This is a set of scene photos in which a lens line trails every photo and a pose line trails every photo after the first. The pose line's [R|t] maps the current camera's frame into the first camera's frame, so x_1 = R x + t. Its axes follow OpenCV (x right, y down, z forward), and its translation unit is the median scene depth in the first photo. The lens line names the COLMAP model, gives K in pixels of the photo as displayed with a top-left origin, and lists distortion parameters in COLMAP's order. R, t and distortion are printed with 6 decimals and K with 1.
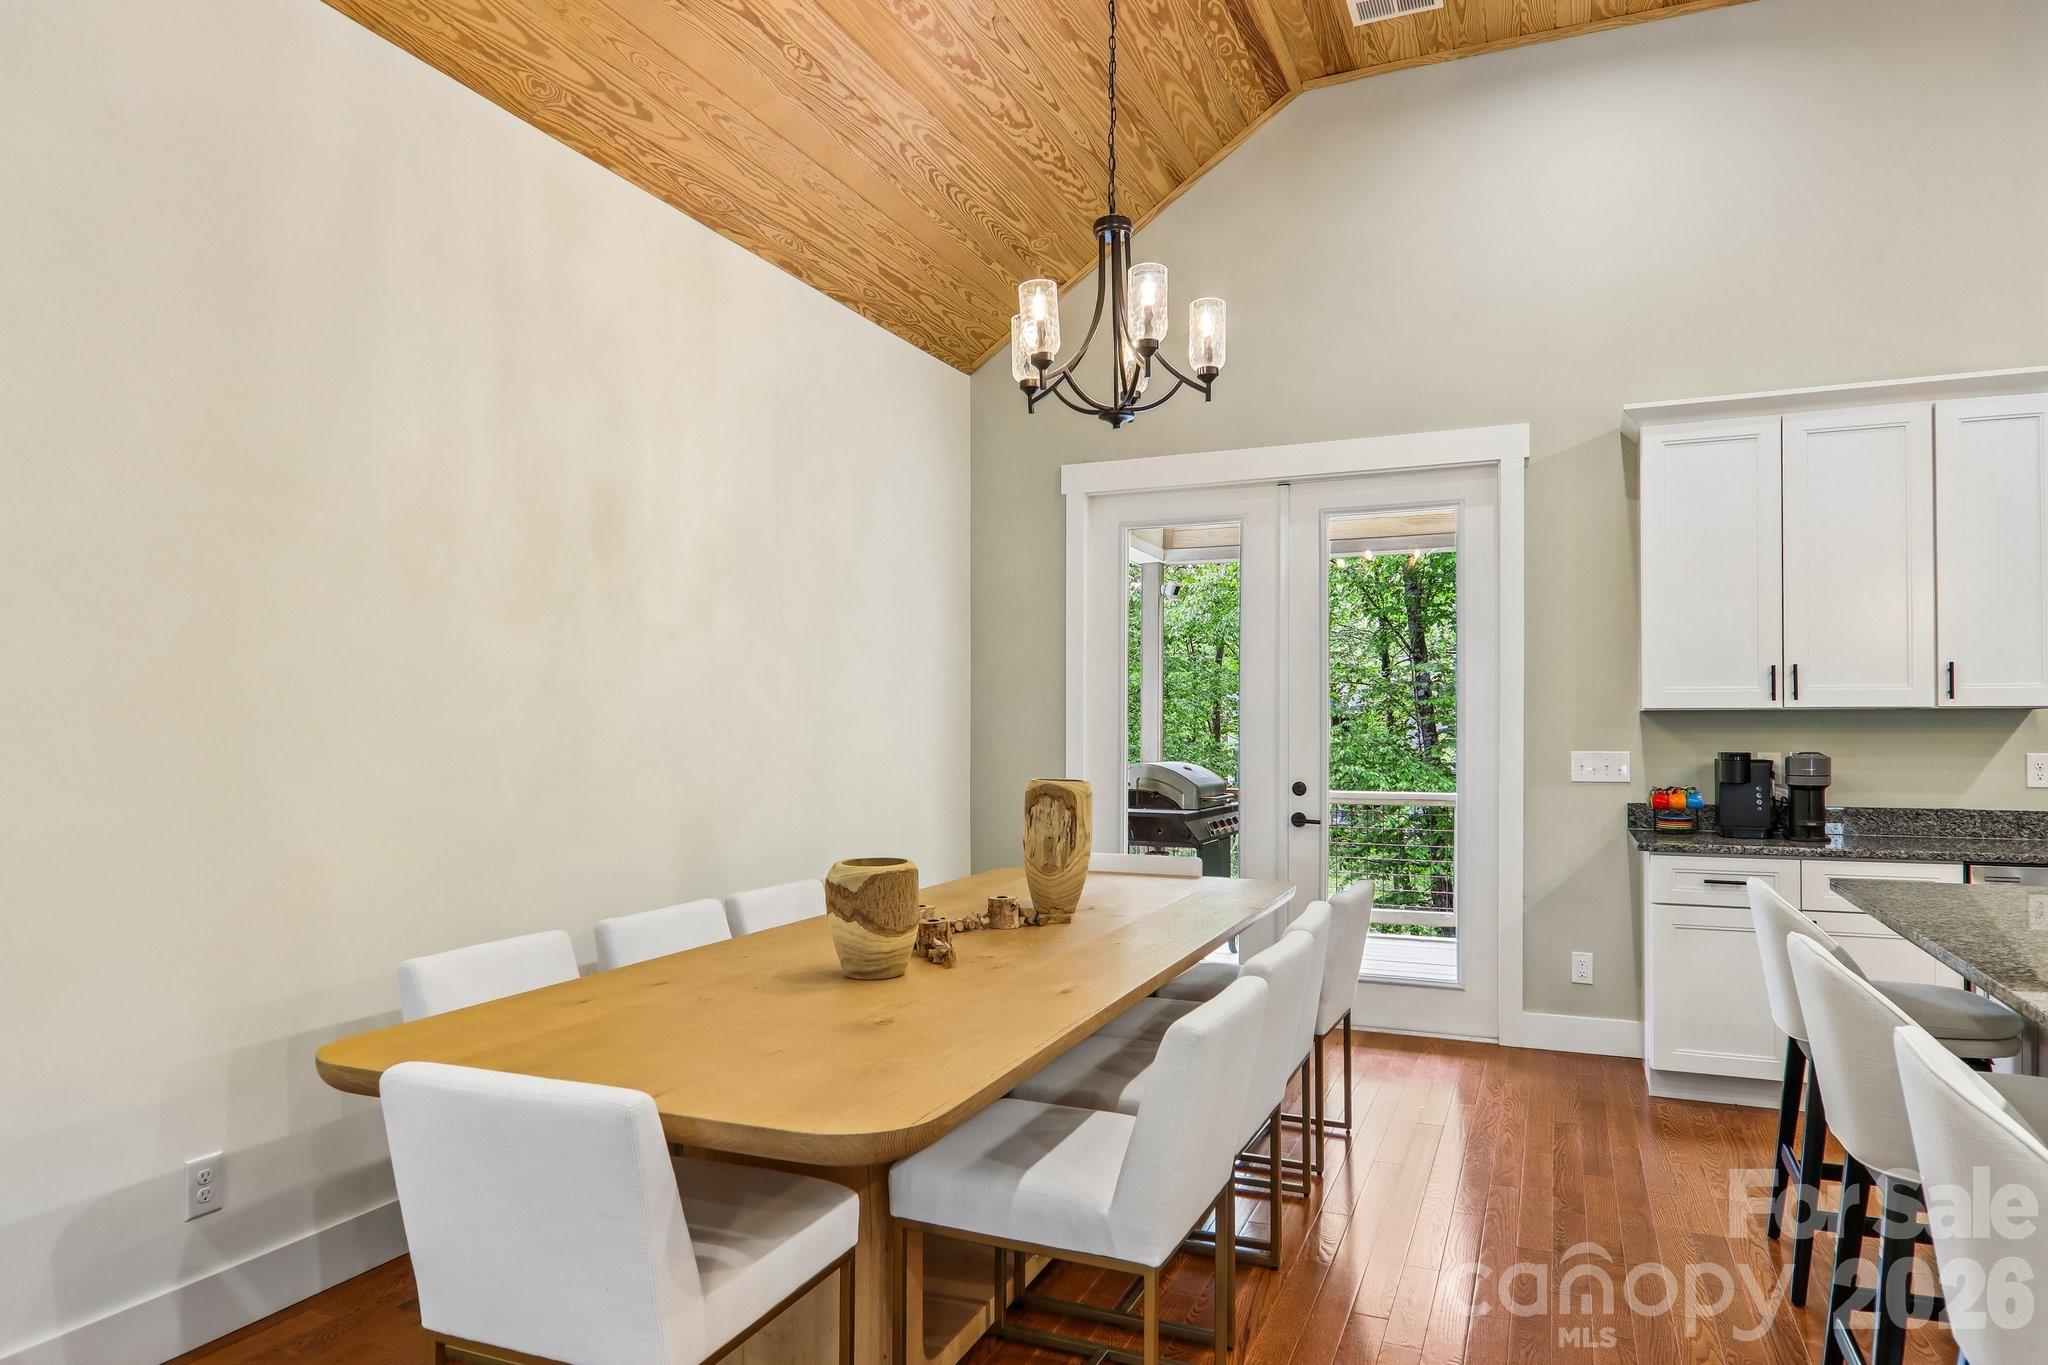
lens RADIAL K [[1231.6, 0, 1027.9], [0, 1231.6, 714.6], [0, 0, 1]] dist [0.006905, -0.022084]
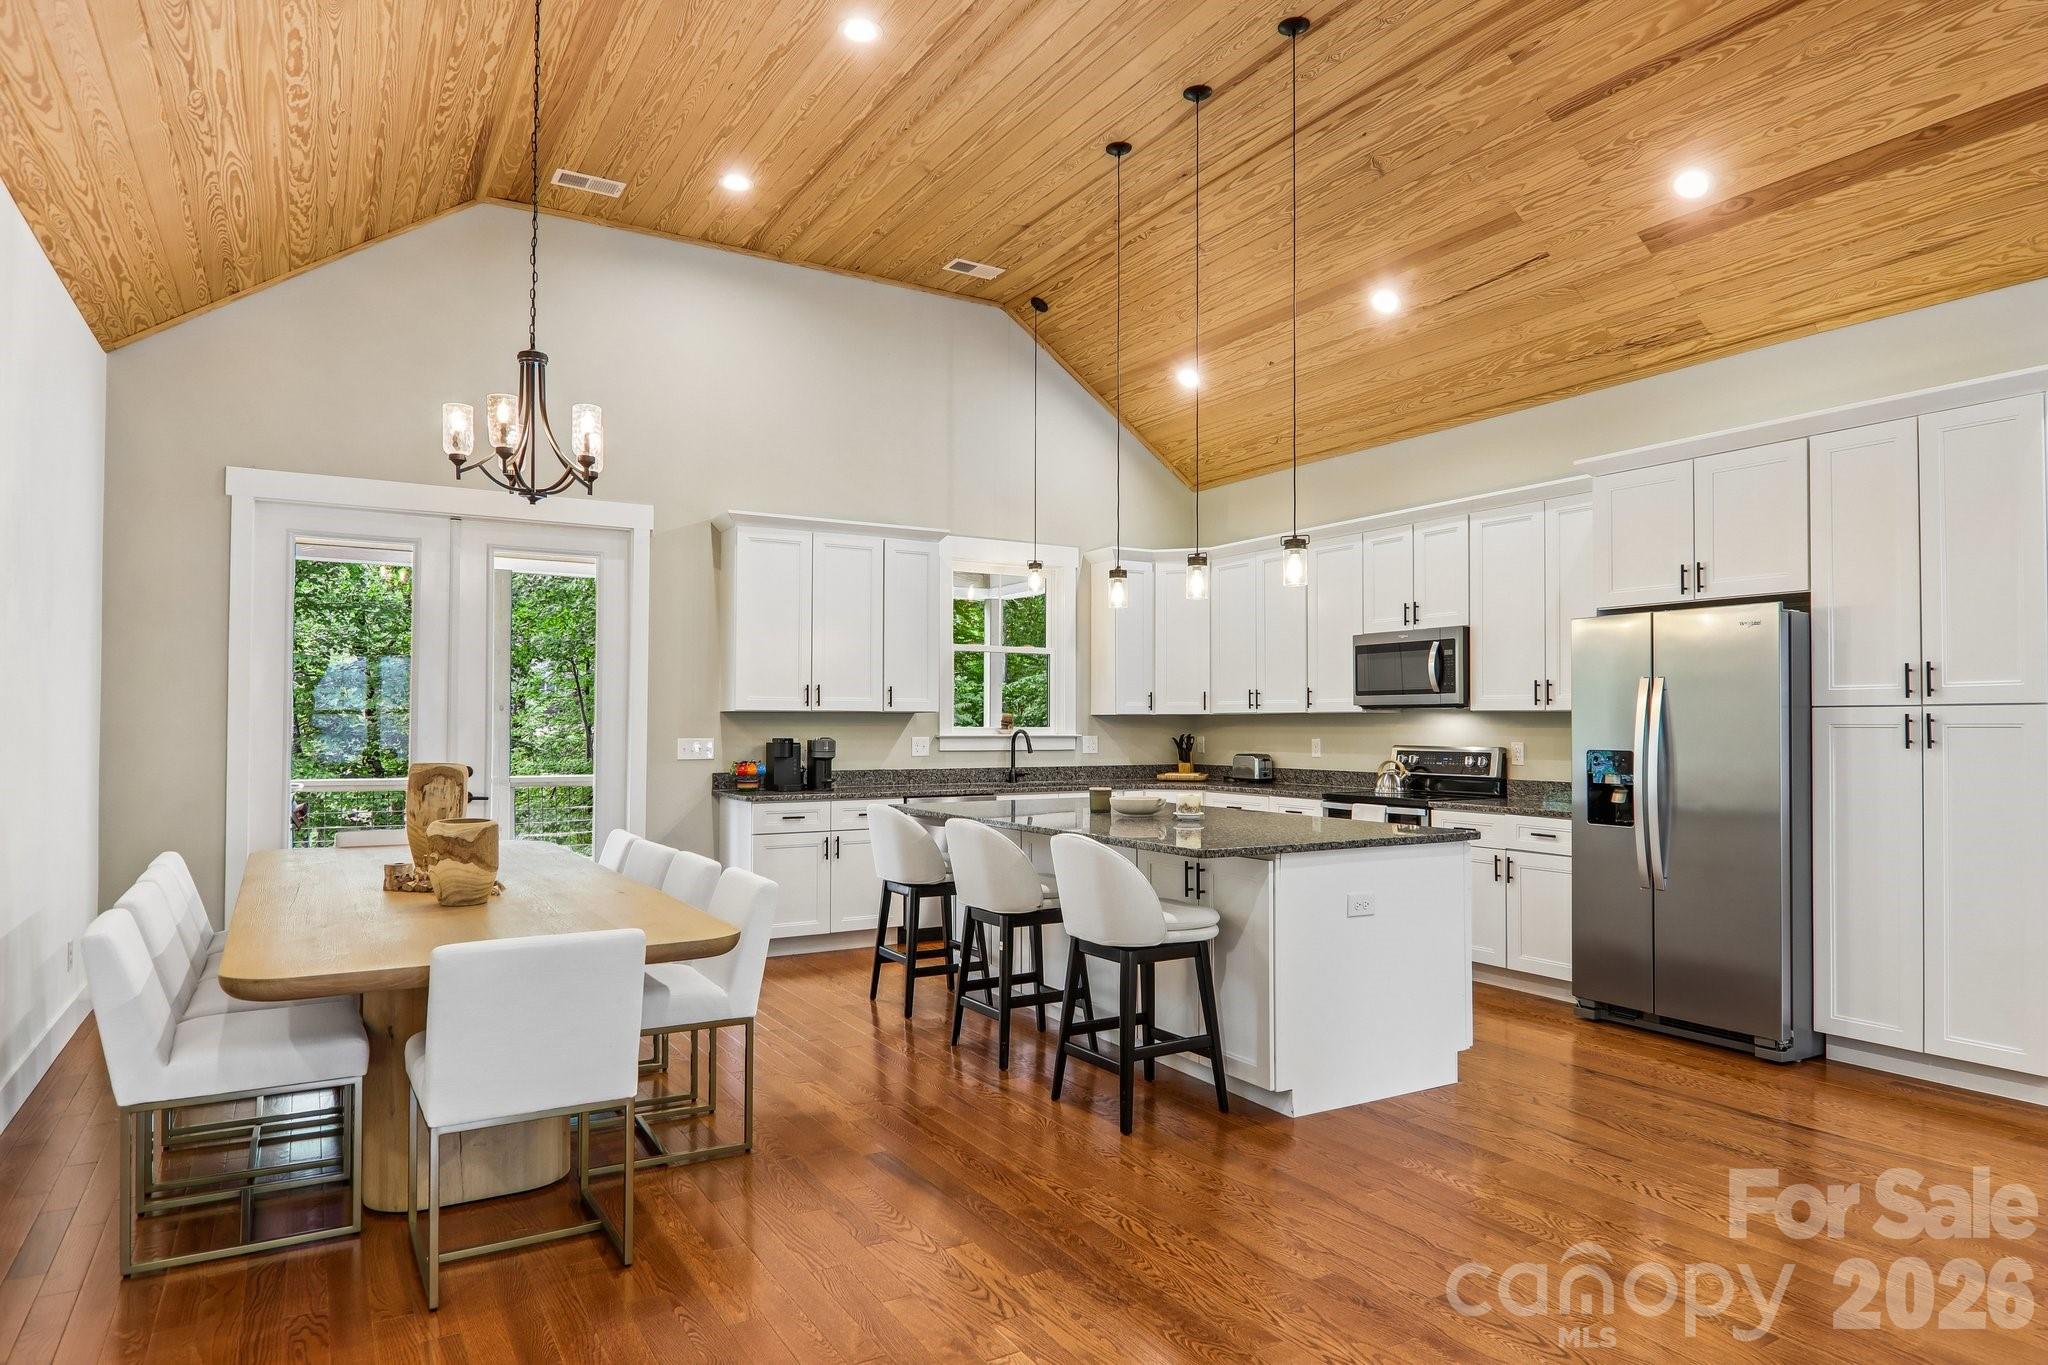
lens RADIAL K [[1204.0, 0, 1026.1], [0, 1204.0, 702.0], [0, 0, 1]] dist [0.008030, -0.021712]
pose [[0.588898, 0.015968, 0.808049, -0.514011], [-0.012481, 0.999865, -0.010663, -0.003526], [-0.808111, -0.003806, 0.589018, -0.177783]]
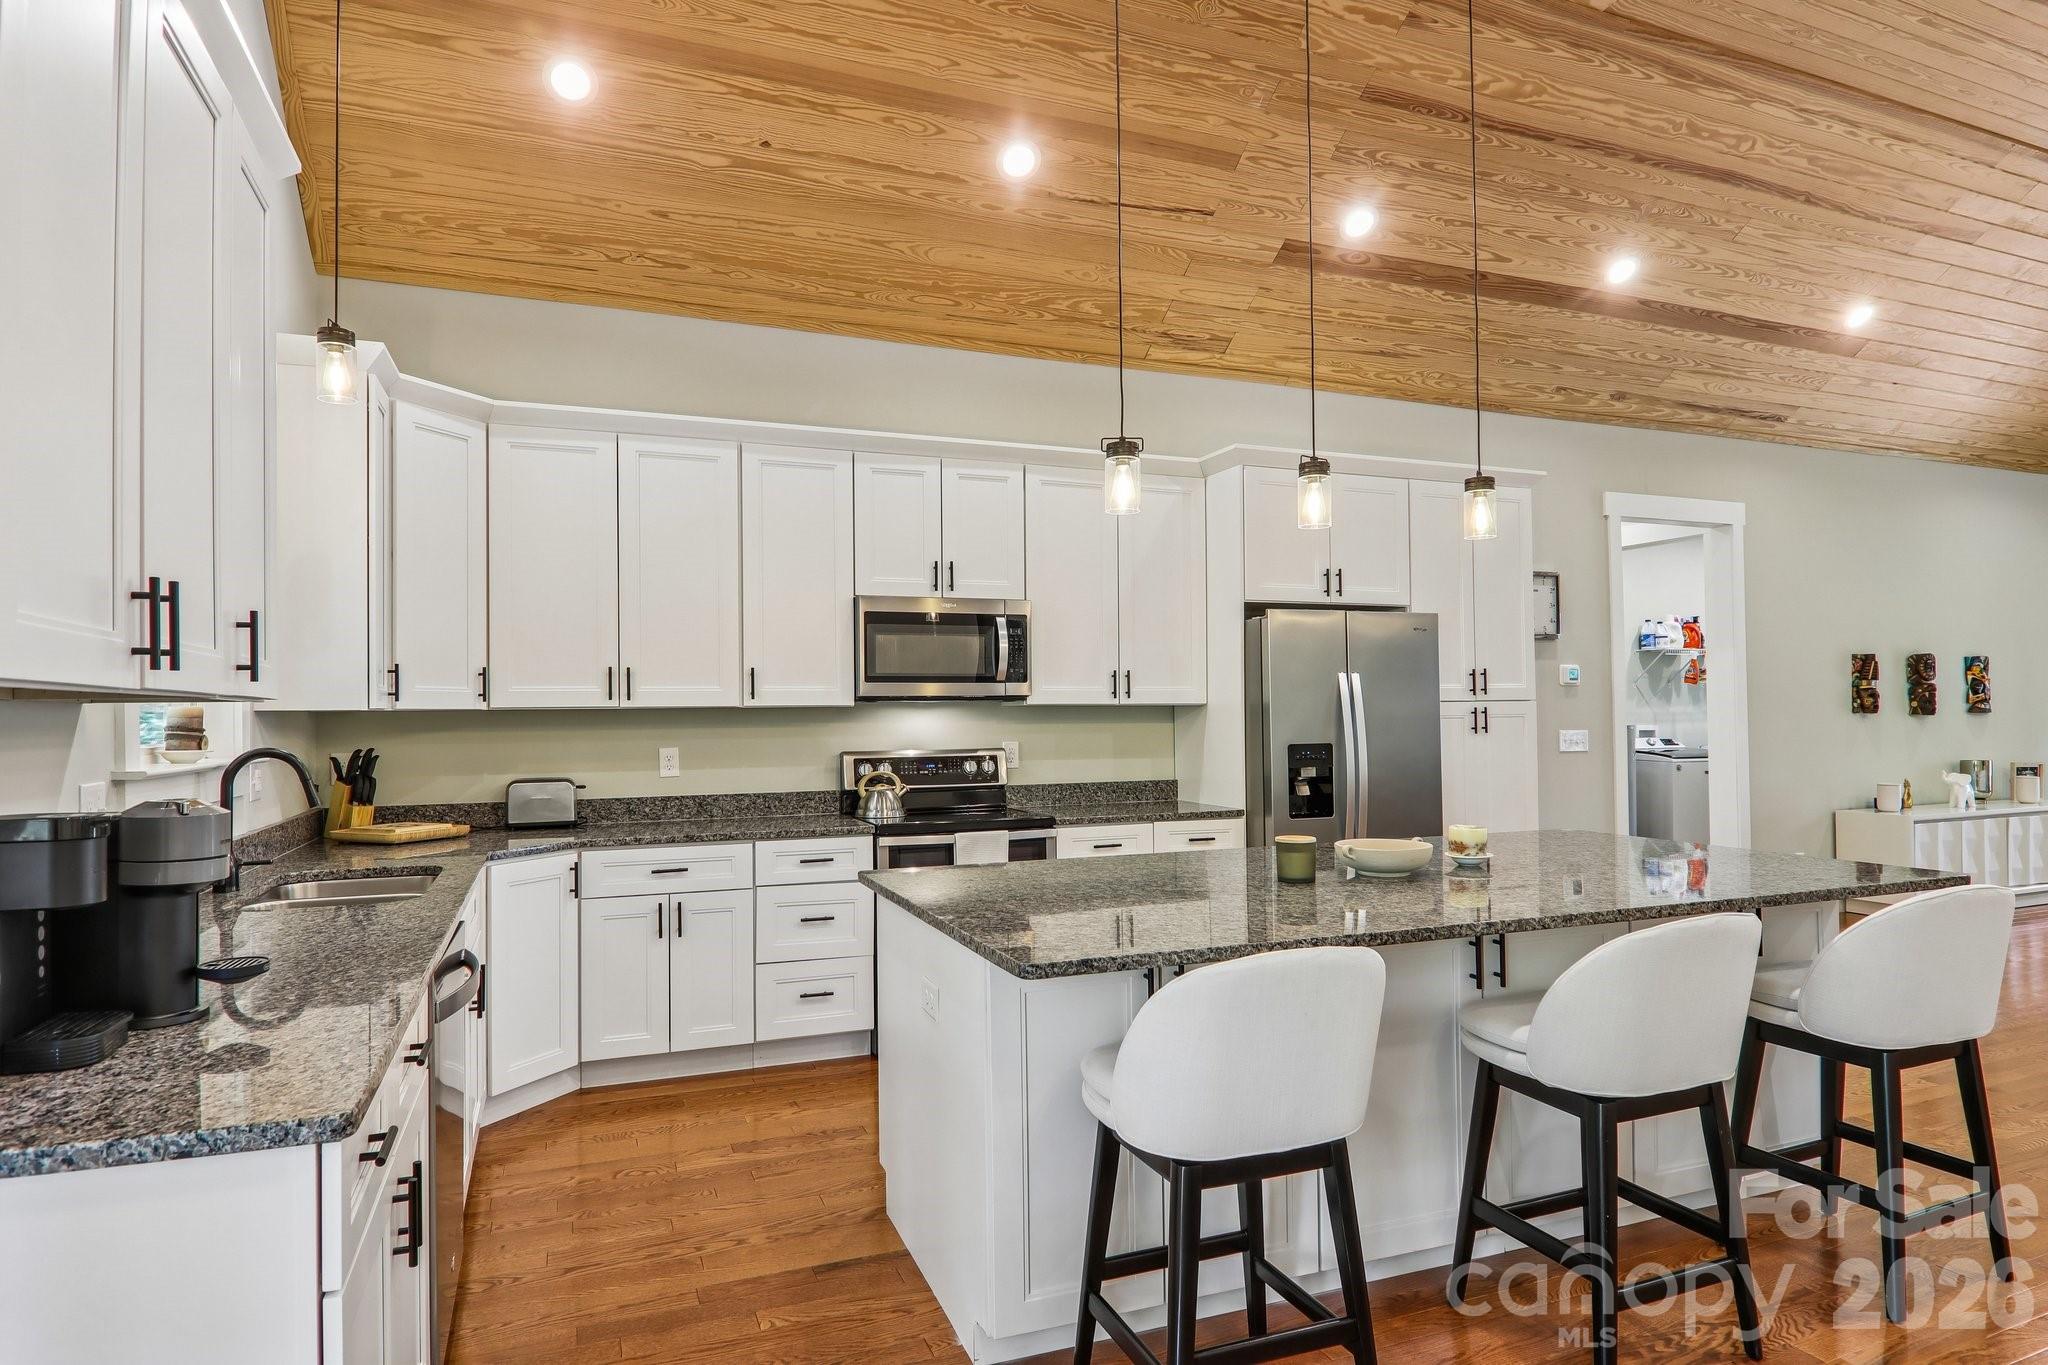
lens RADIAL K [[1156.2, 0, 1026.1], [0, 1156.2, 701.8], [0, 0, 1]] dist [0.004948, -0.019128]
pose [[-0.706064, 0.016032, 0.707967, 0.162062], [0.001591, 0.999777, -0.021054, 0.006429], [-0.708146, -0.013739, -0.705932, 1.050023]]
